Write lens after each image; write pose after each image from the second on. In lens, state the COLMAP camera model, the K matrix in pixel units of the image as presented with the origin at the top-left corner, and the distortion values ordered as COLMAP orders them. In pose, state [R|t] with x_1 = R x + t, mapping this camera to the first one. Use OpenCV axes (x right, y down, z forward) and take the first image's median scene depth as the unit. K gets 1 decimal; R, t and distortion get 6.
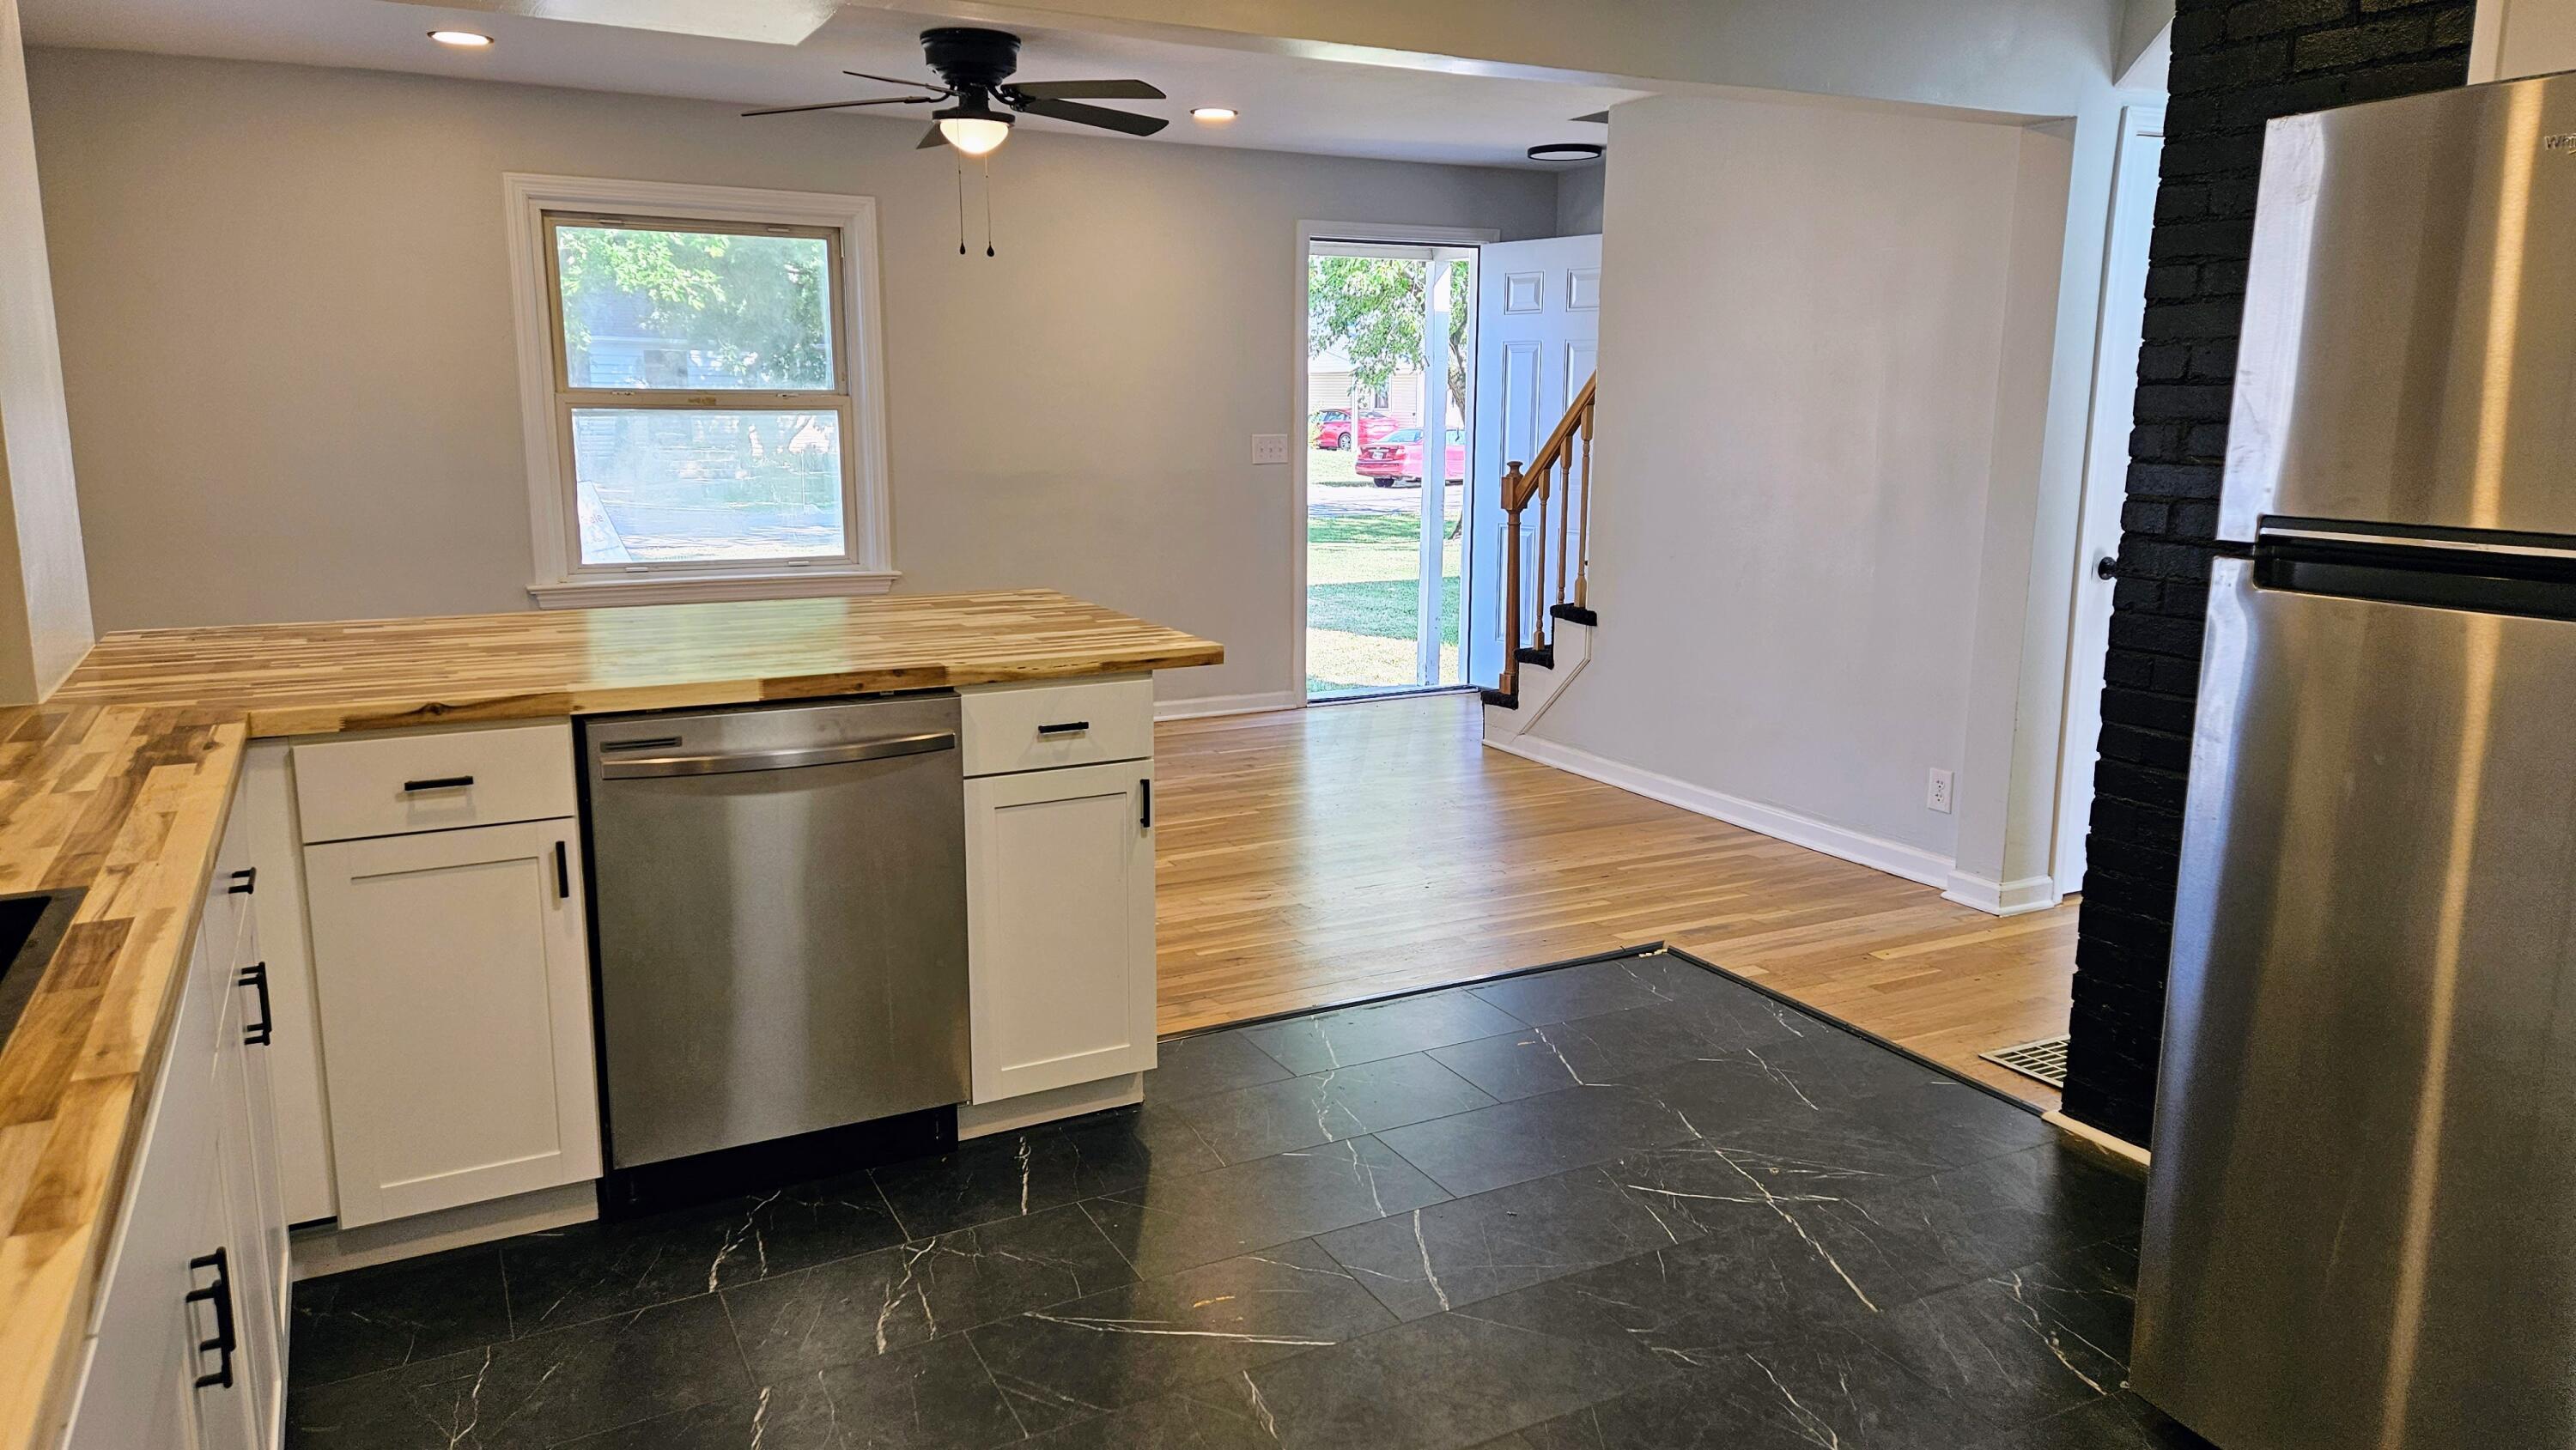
lens RADIAL K [[1733.7, 0, 1269.9], [0, 1733.7, 721.5], [0, 0, 1]] dist [0.022422, 0.000304]
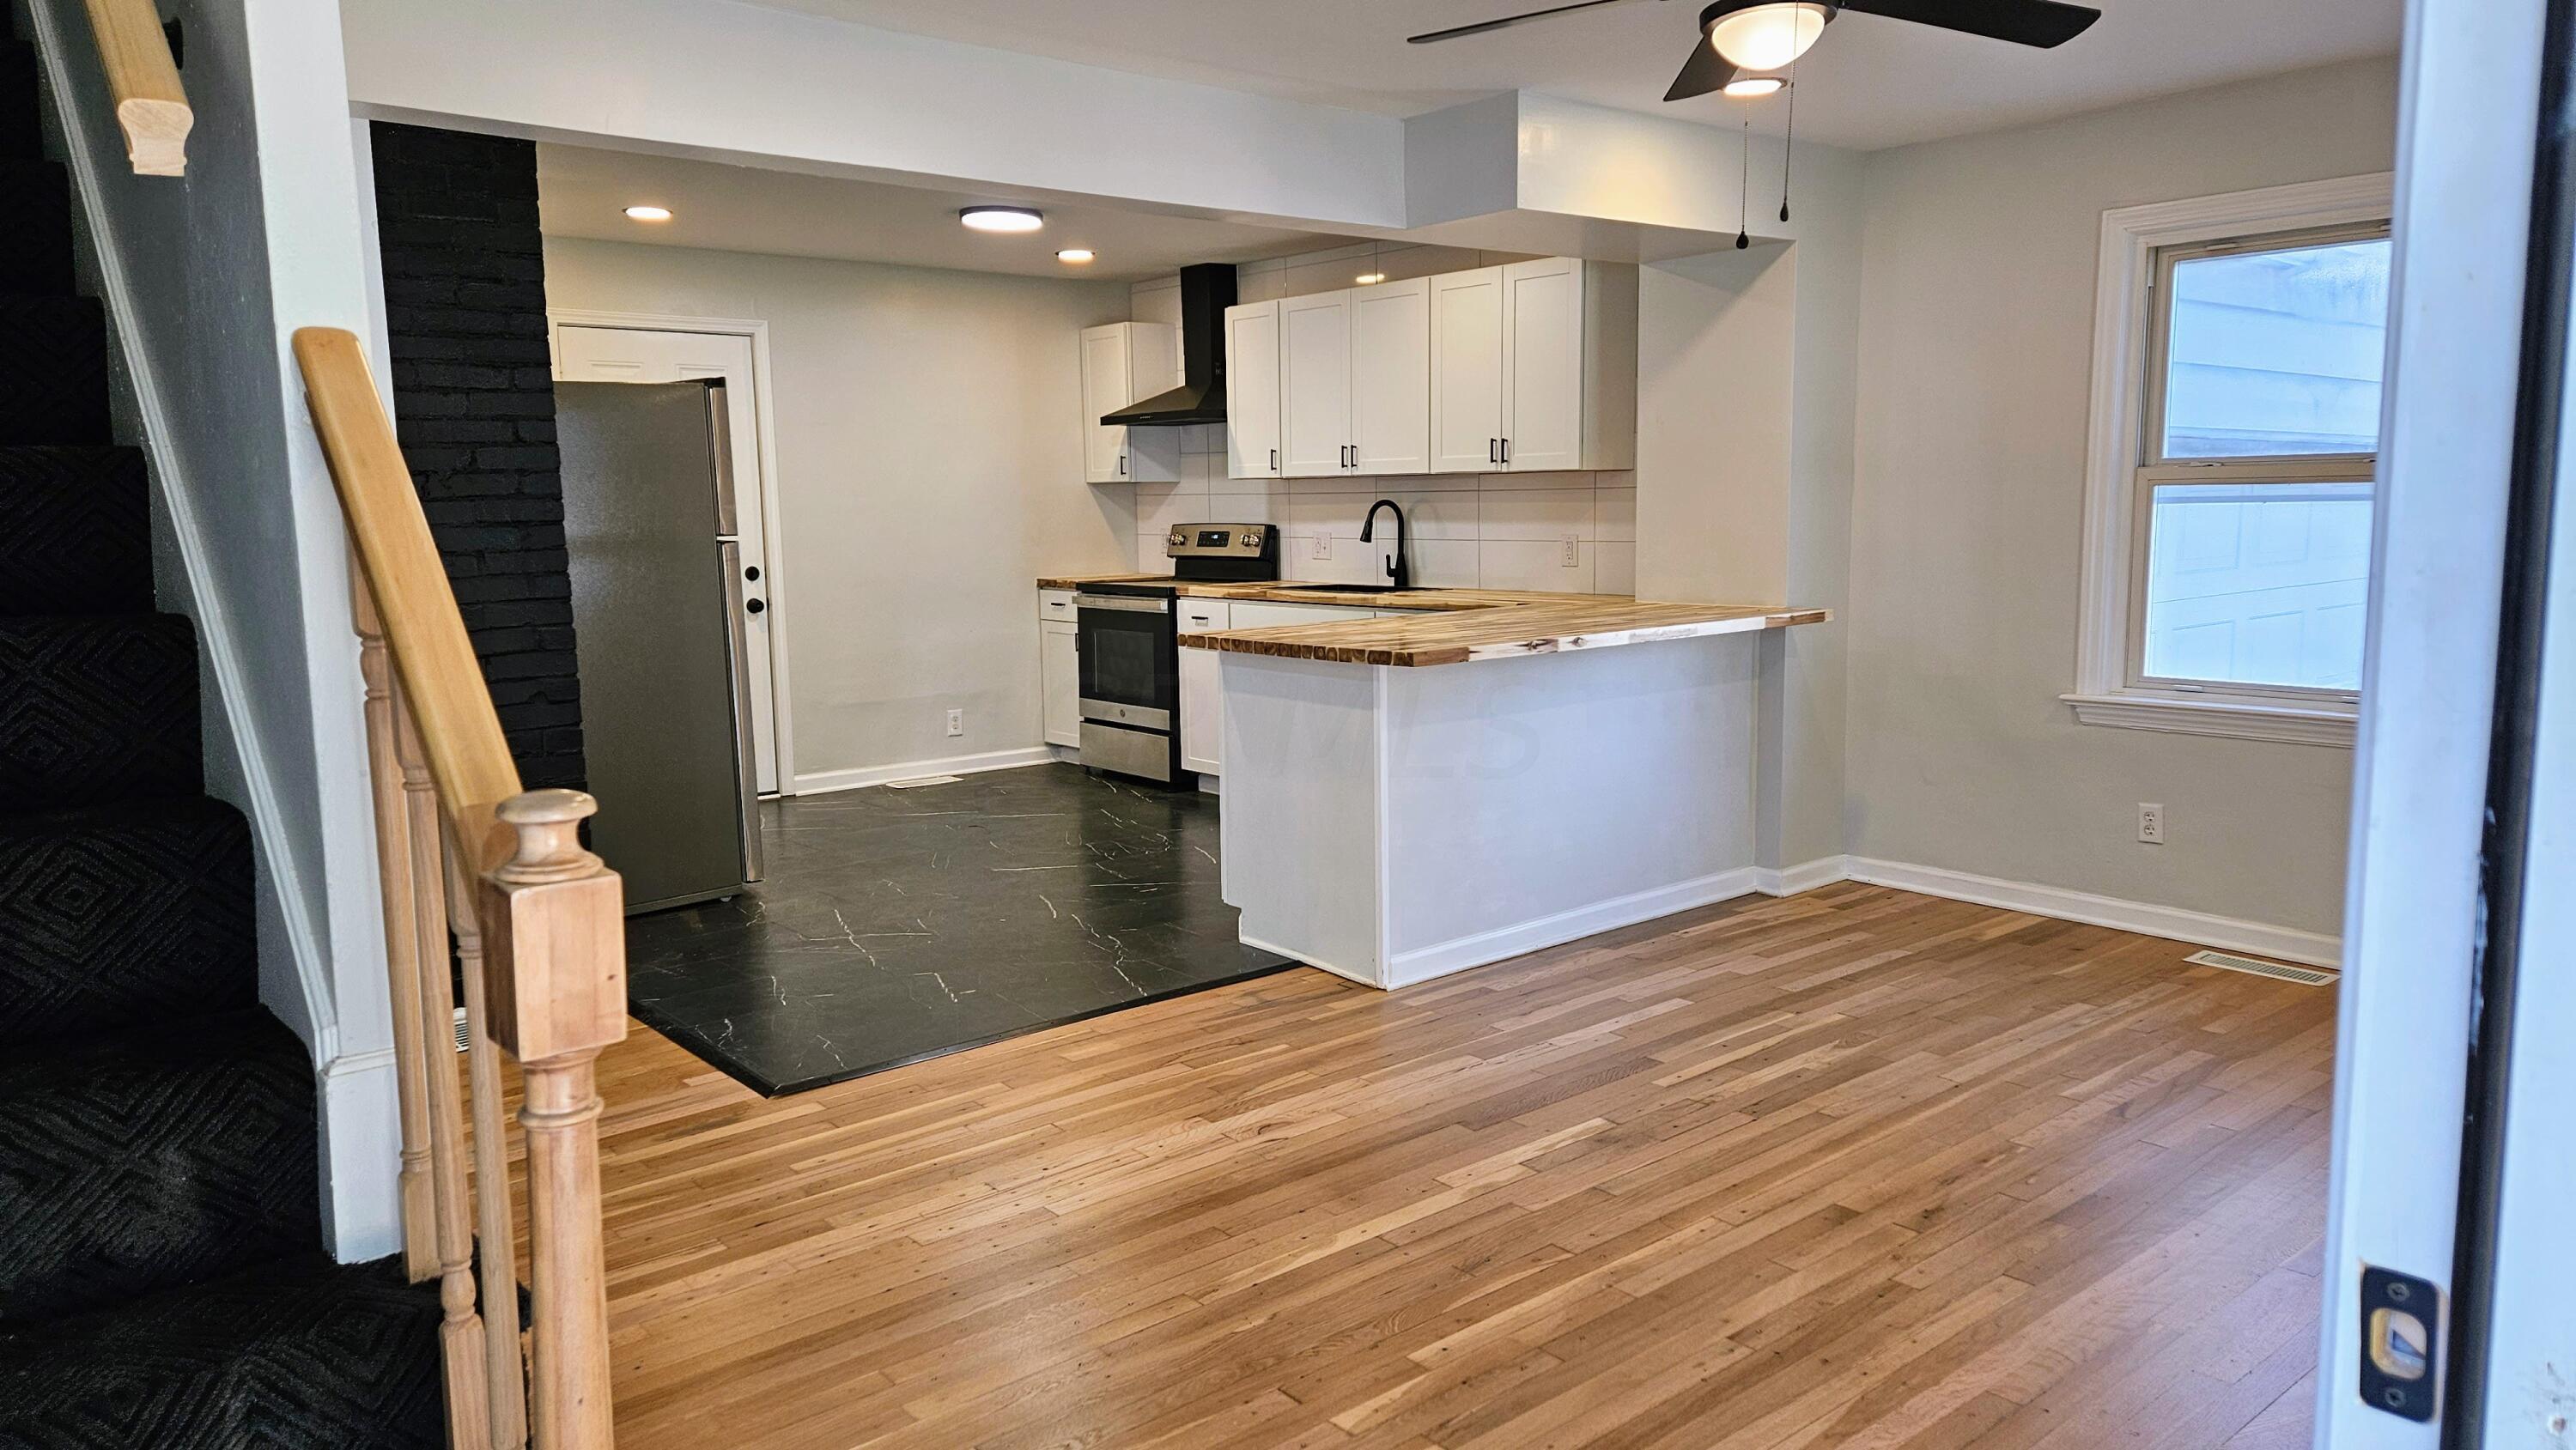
lens RADIAL K [[1733.7, 0, 1271.2], [0, 1733.7, 713.9], [0, 0, 1]] dist [0.022422, 0.000304]
pose [[-0.977674, 0.033622, -0.207418, 0.164663], [-0.033246, 0.949931, 0.310687, -0.347960], [0.207479, 0.310647, -0.927605, 1.884504]]
